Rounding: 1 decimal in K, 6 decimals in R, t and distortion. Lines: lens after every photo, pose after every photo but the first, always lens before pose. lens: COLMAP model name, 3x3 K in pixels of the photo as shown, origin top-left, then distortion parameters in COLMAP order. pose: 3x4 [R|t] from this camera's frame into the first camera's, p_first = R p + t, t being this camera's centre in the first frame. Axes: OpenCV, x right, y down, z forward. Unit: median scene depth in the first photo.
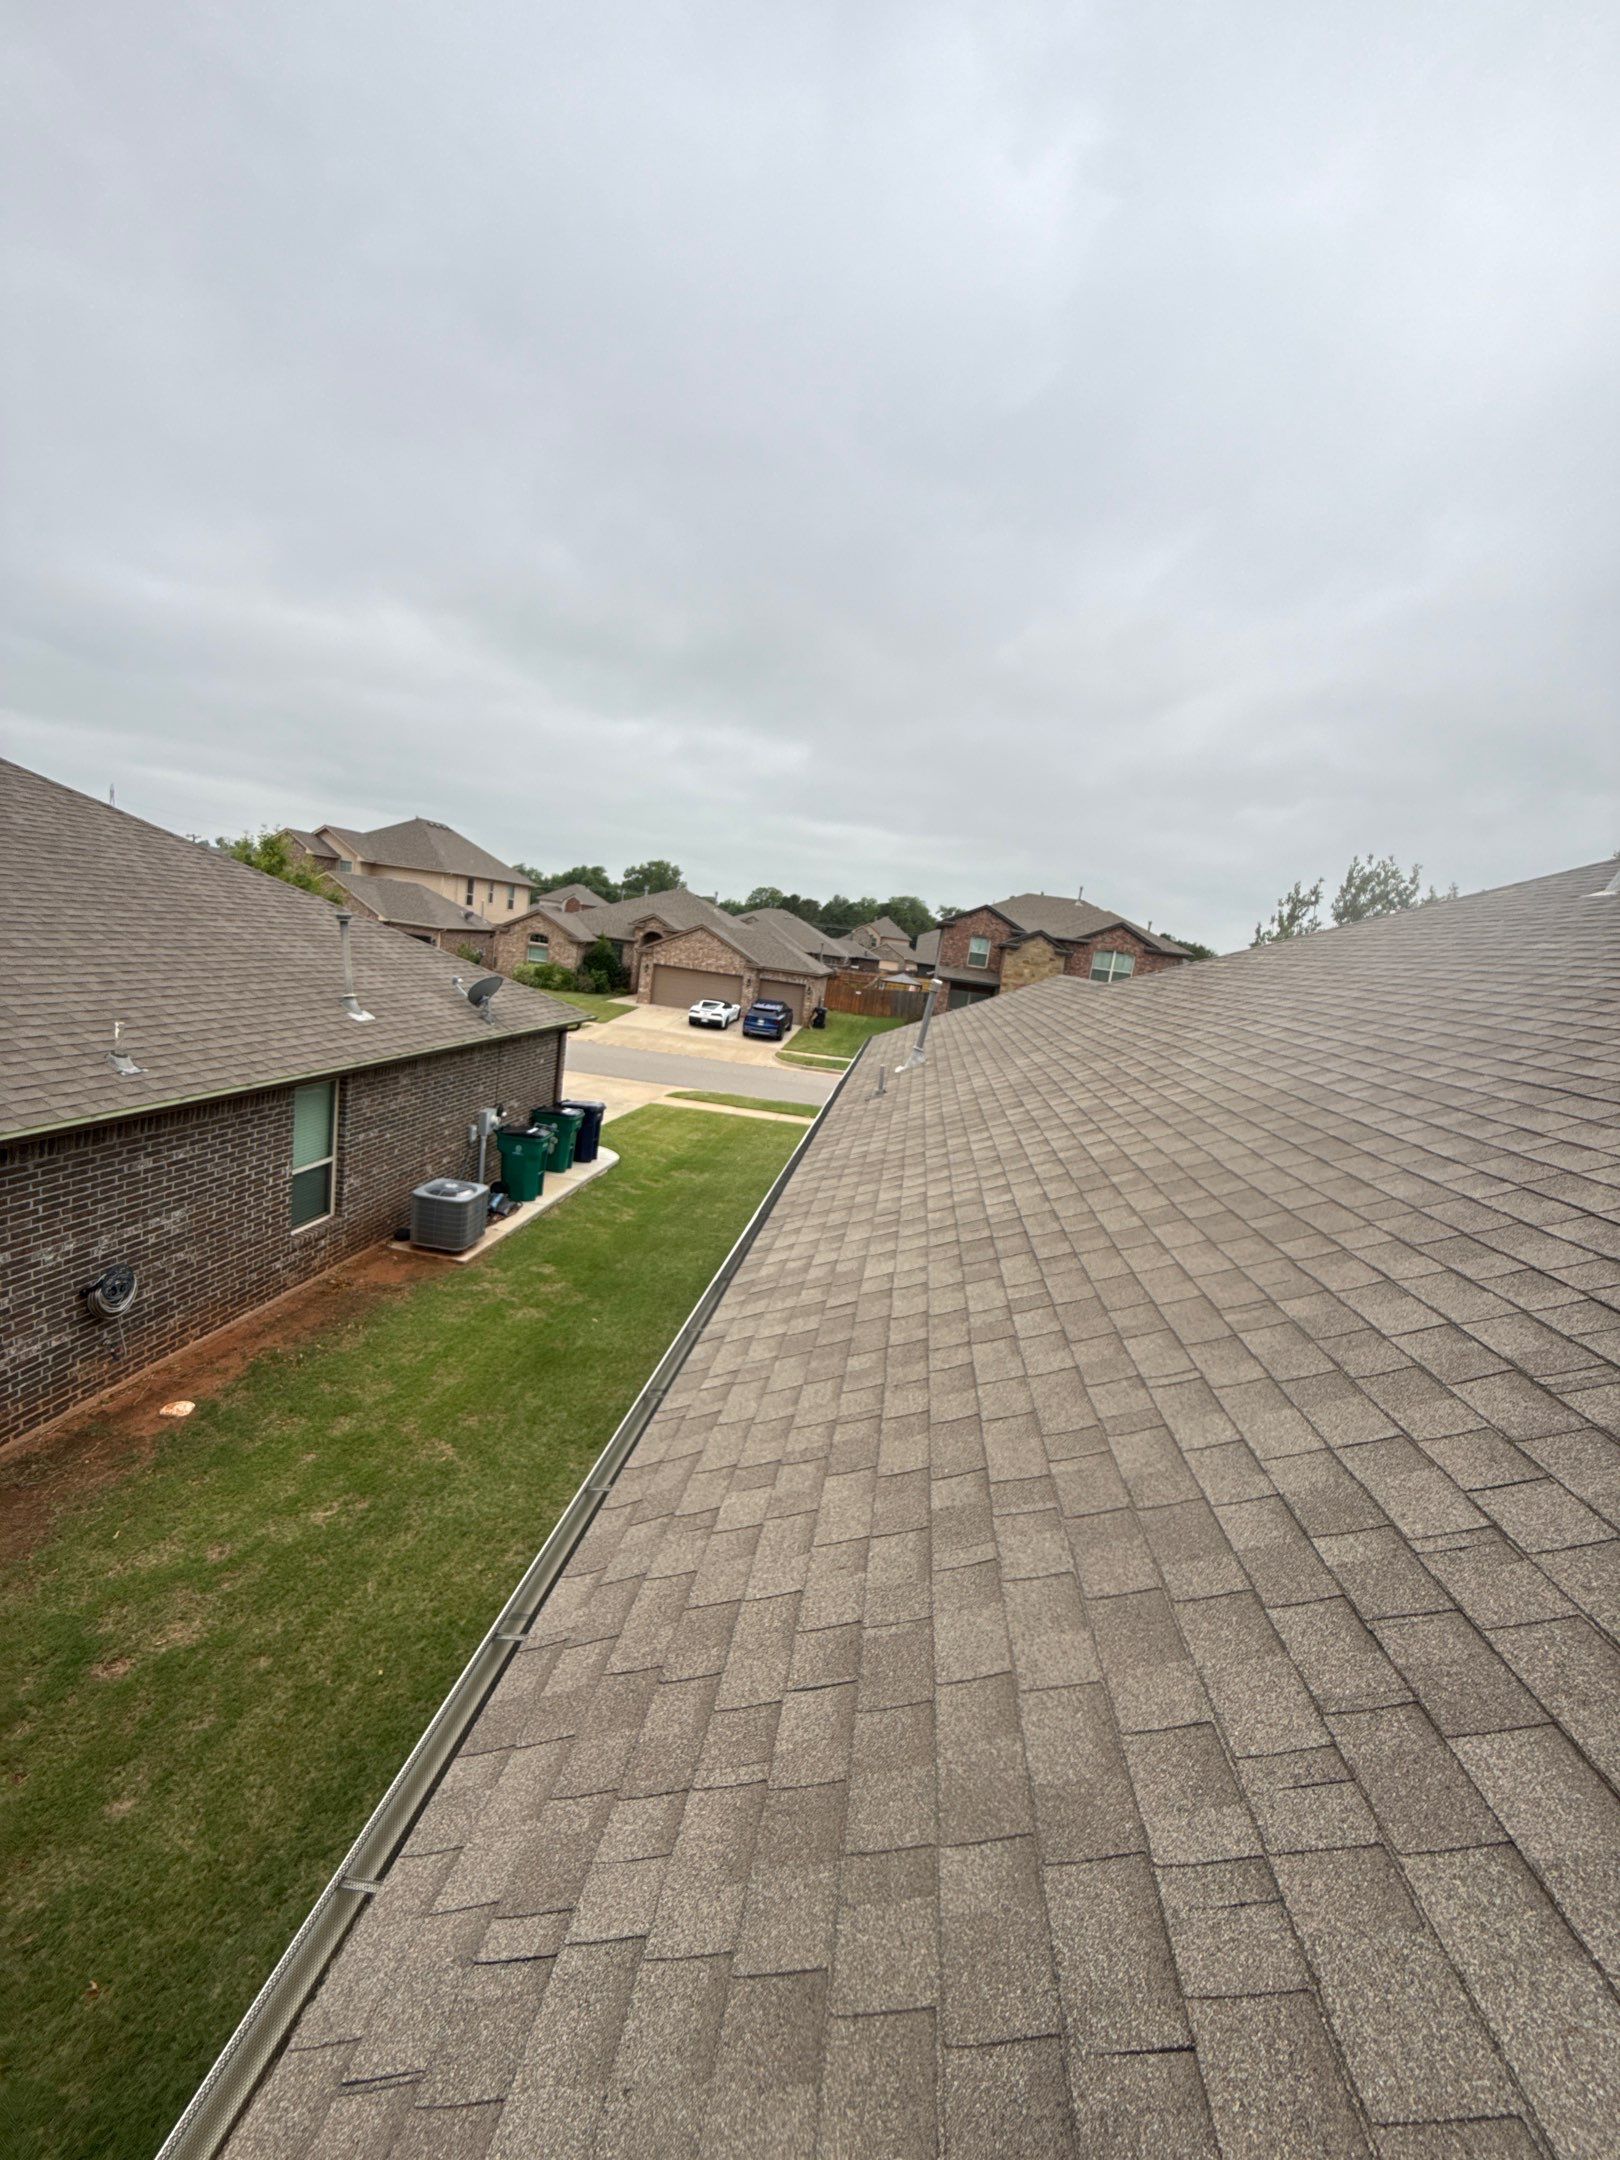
lens RADIAL K [[864.0, 0, 812.9], [0, 864.0, 1078.1], [0, 0, 1]] dist [0.000945, 0.000449]
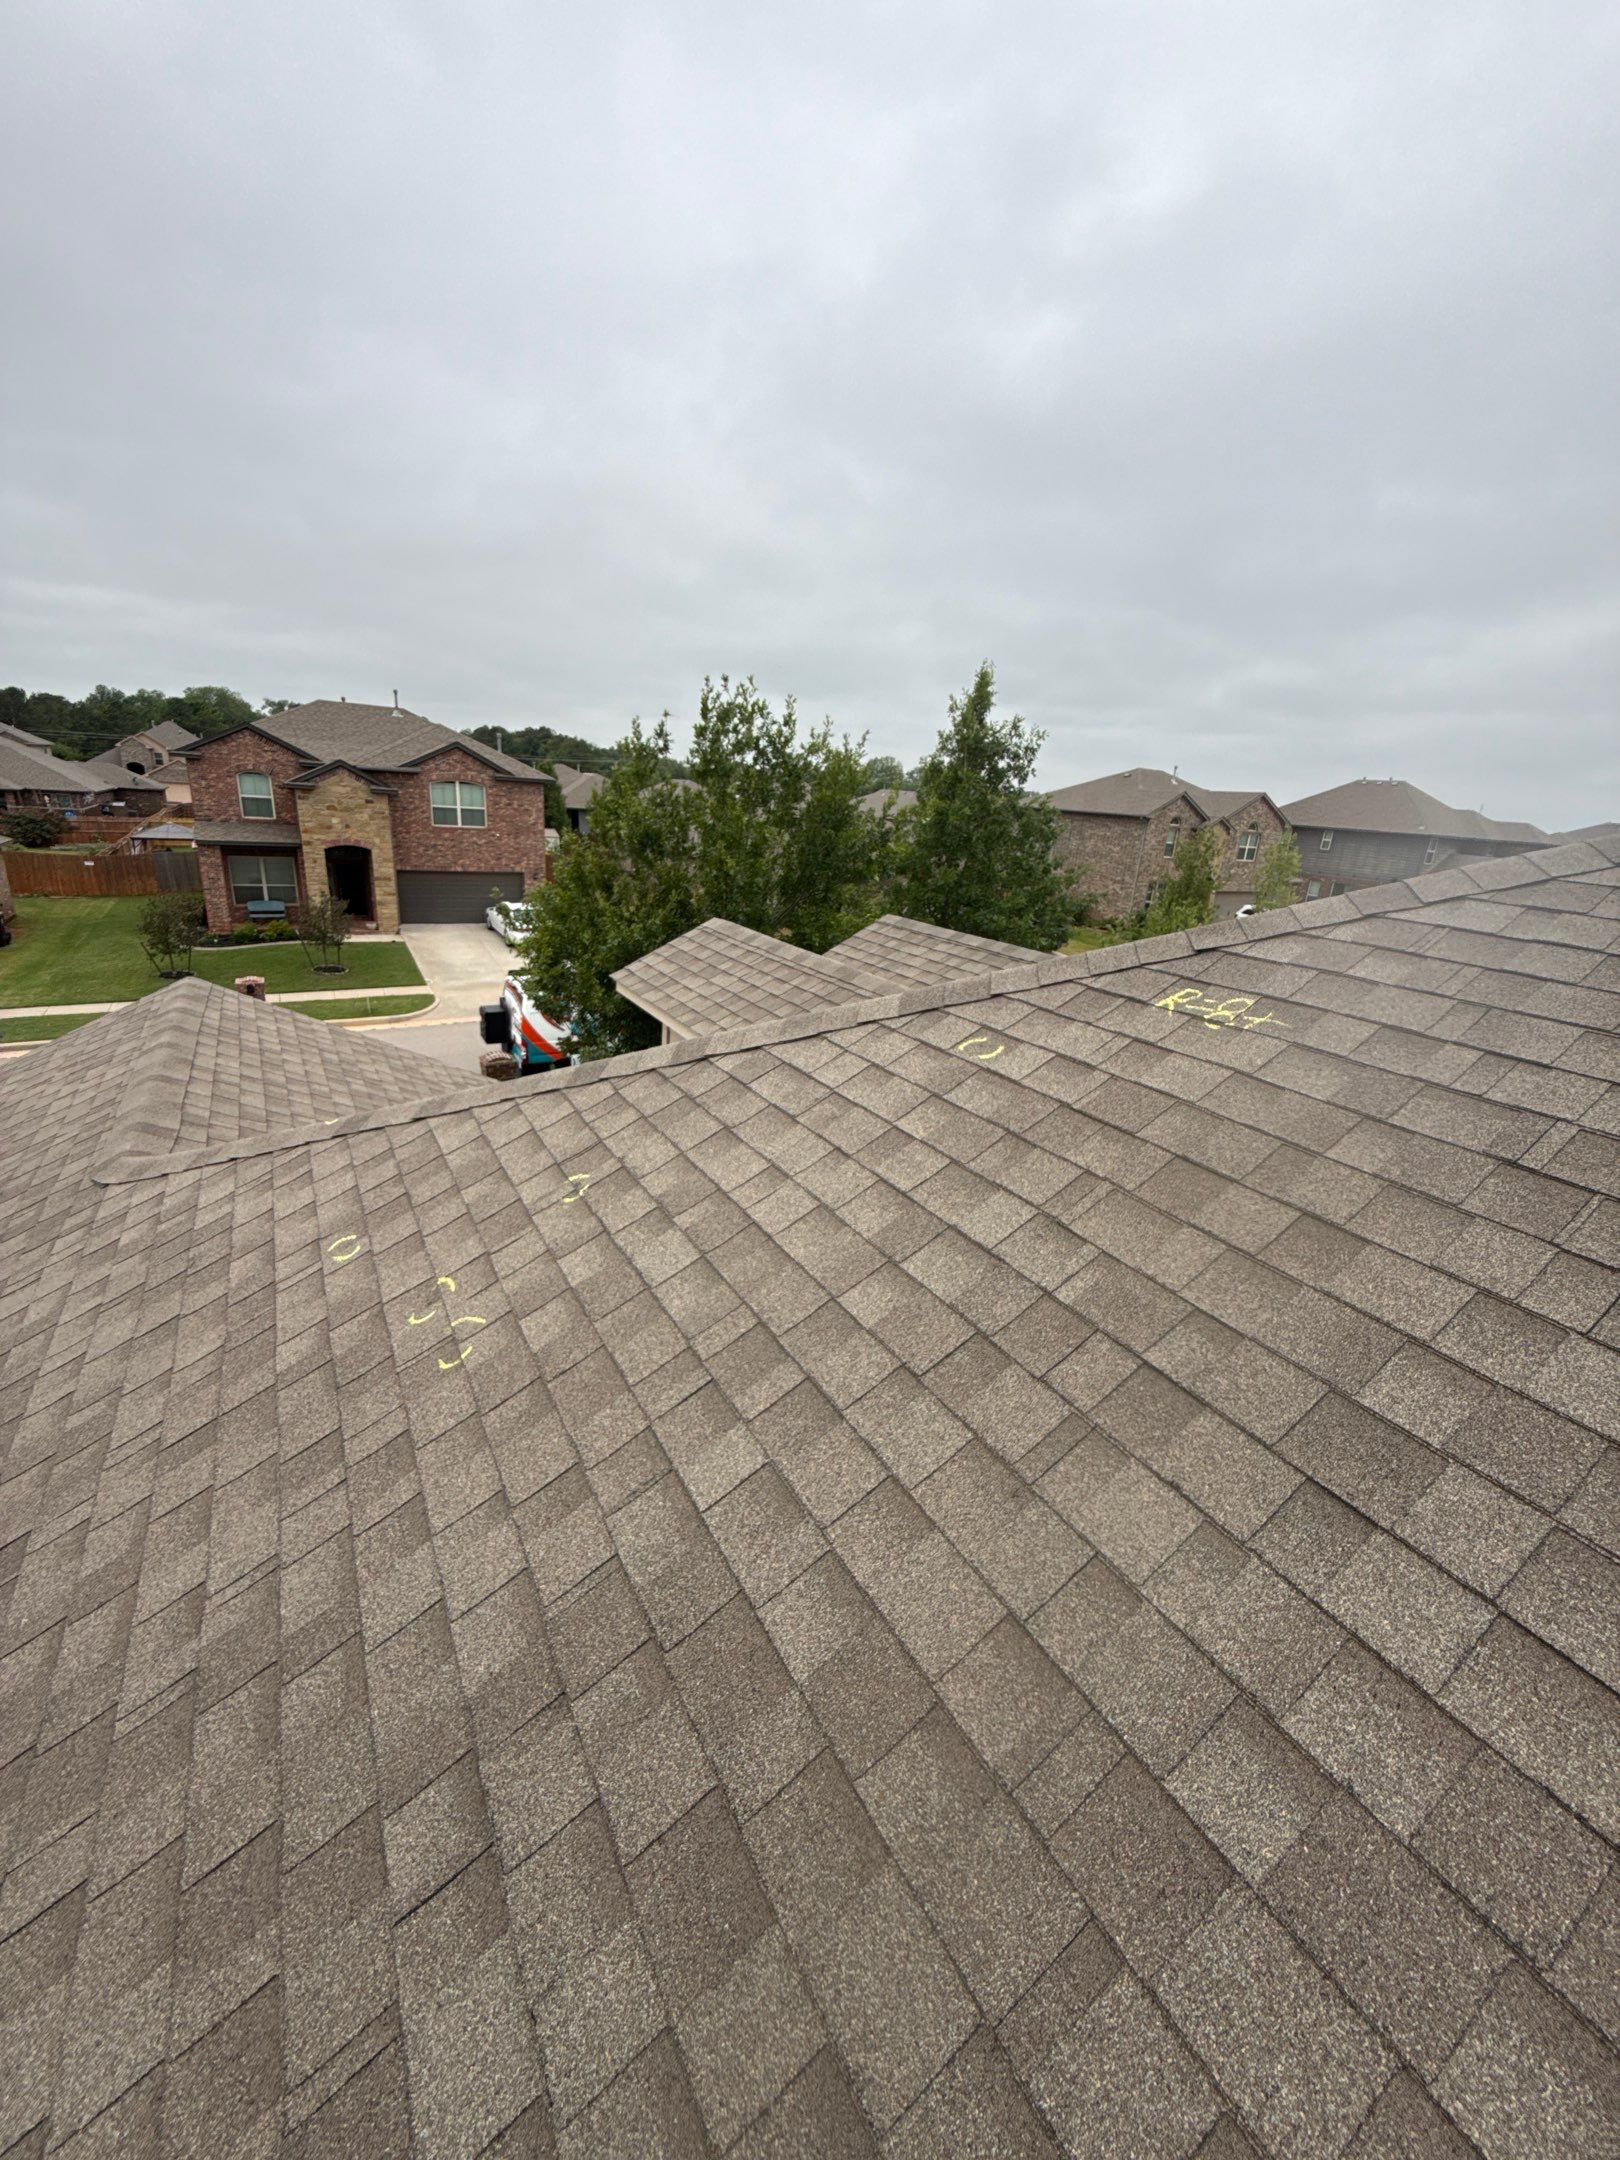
lens RADIAL K [[864.0, 0, 812.9], [0, 864.0, 1078.1], [0, 0, 1]] dist [0.000945, 0.000449]
pose [[0.792451, -0.263884, 0.549896, 1.110198], [0.134942, 0.955076, 0.263857, -0.561902], [-0.594821, -0.134890, 0.792460, 1.726964]]
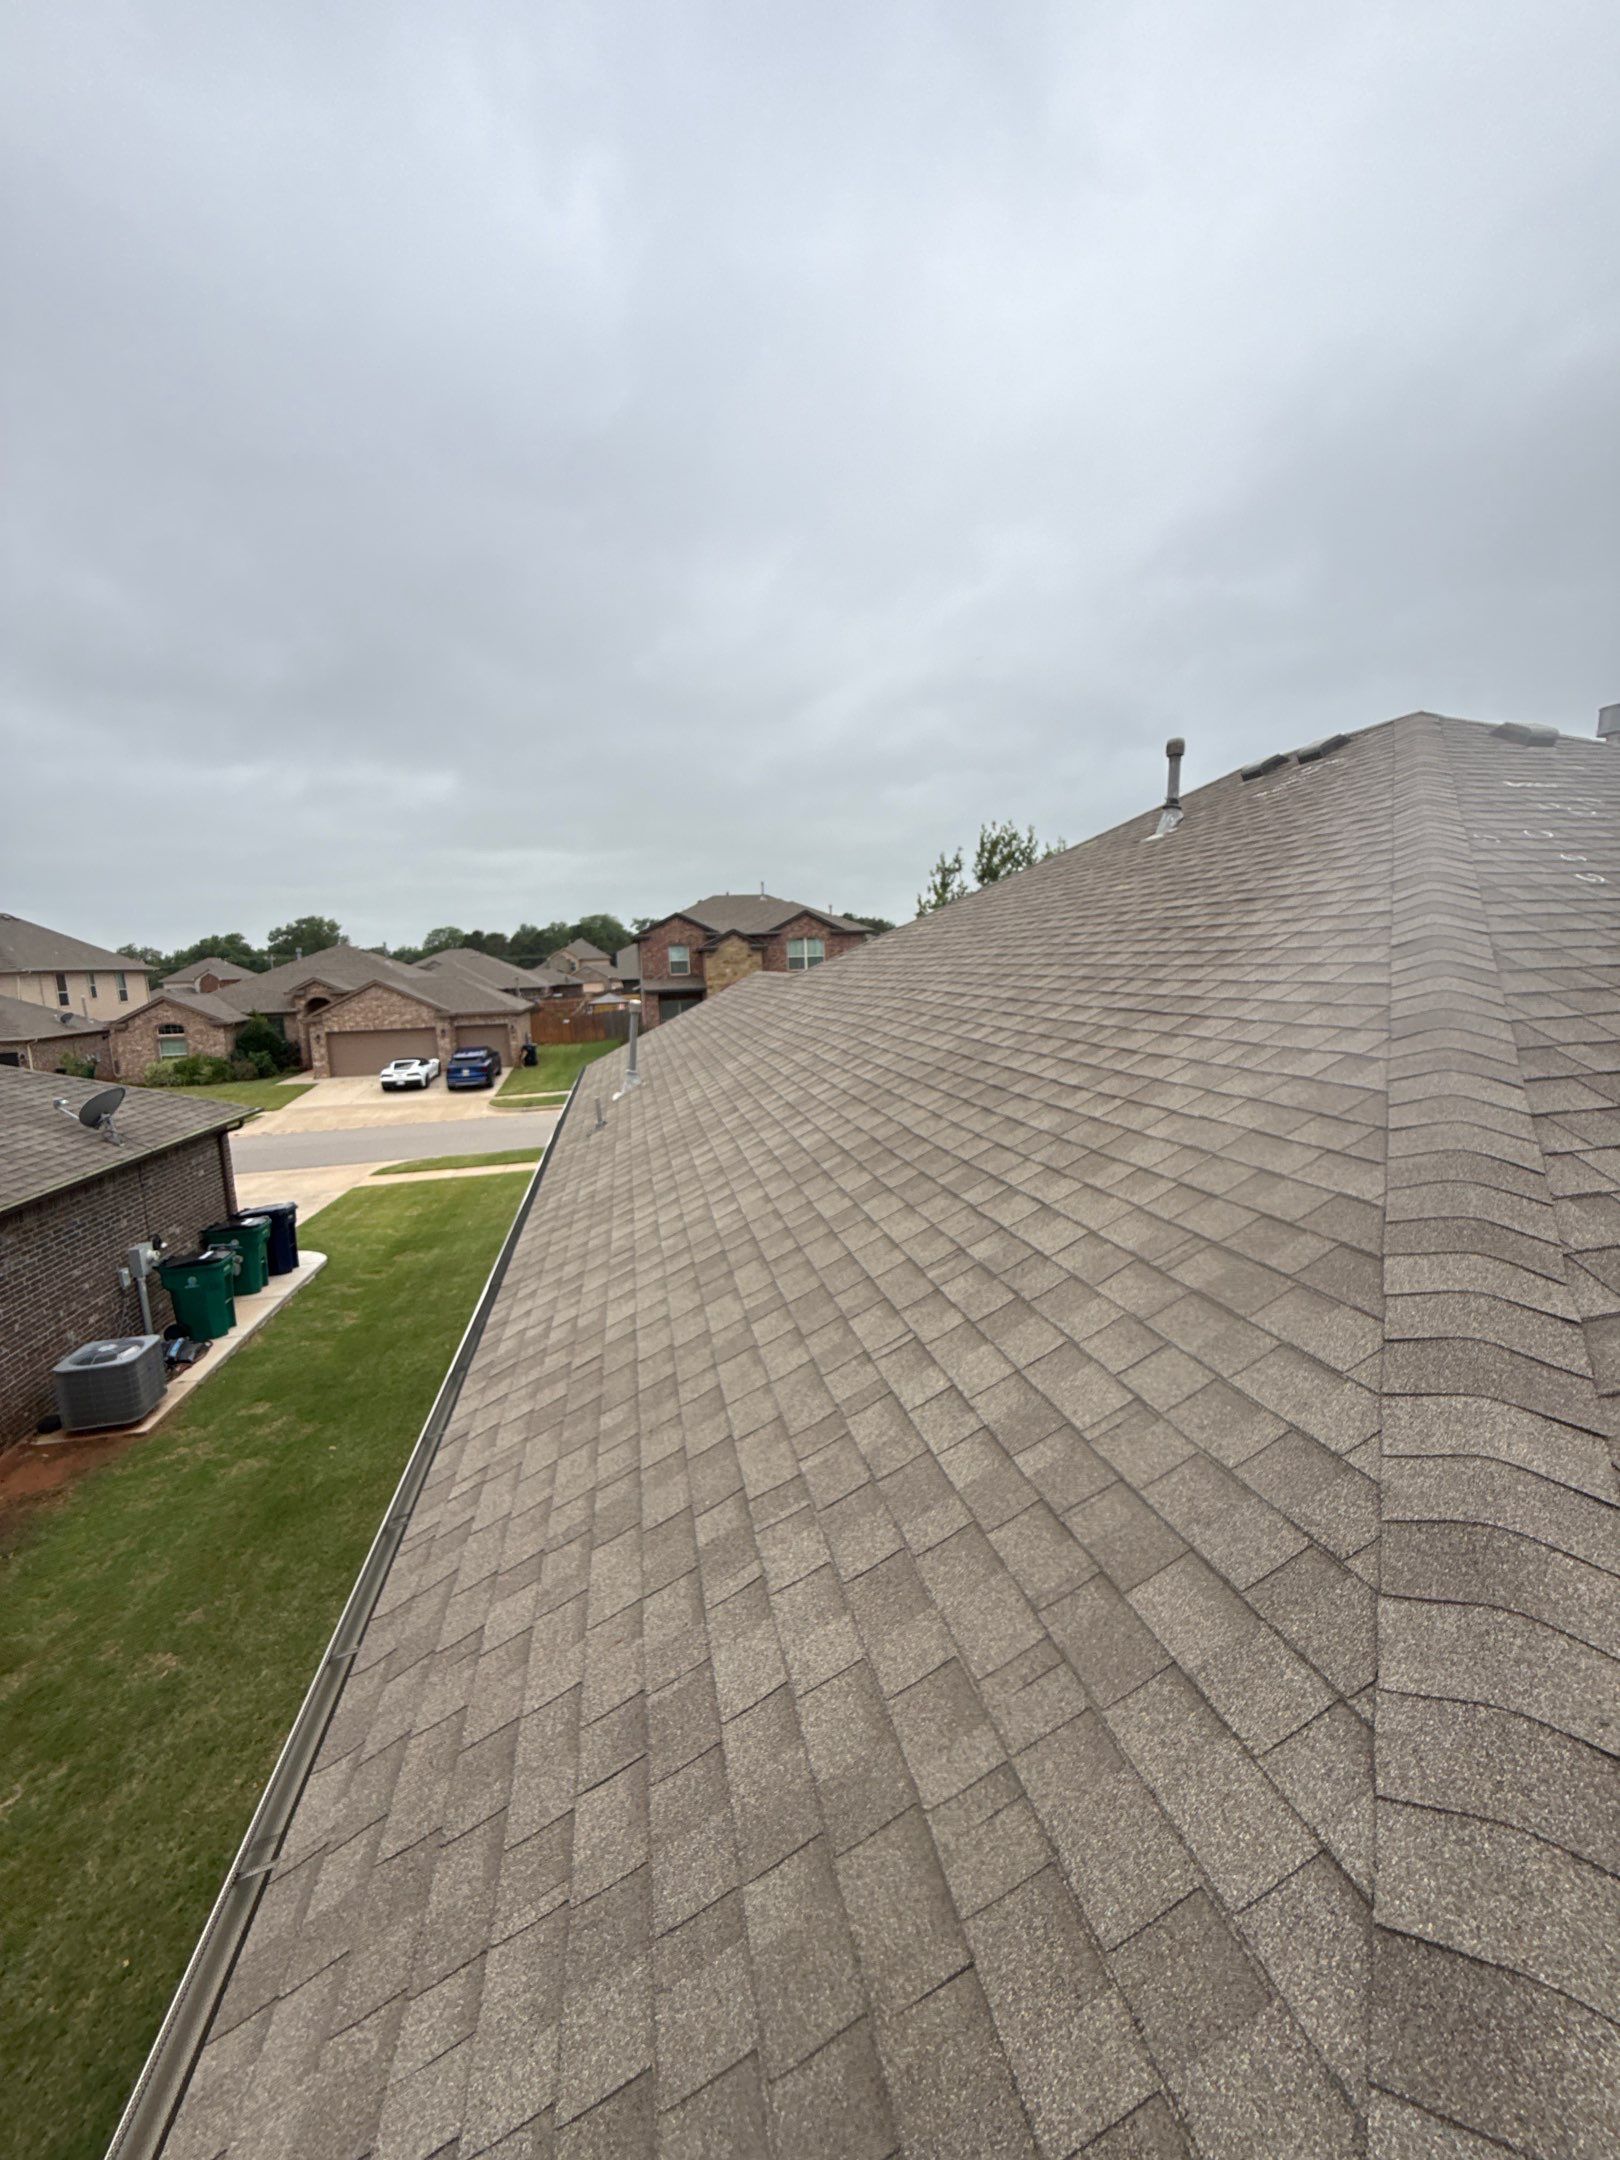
lens RADIAL K [[864.0, 0, 812.9], [0, 864.0, 1078.1], [0, 0, 1]] dist [0.000945, 0.000449]
pose [[0.930116, -0.206172, 0.303936, 0.026942], [0.209301, 0.977589, 0.022628, -0.012070], [-0.301789, 0.042567, 0.952424, -0.009190]]
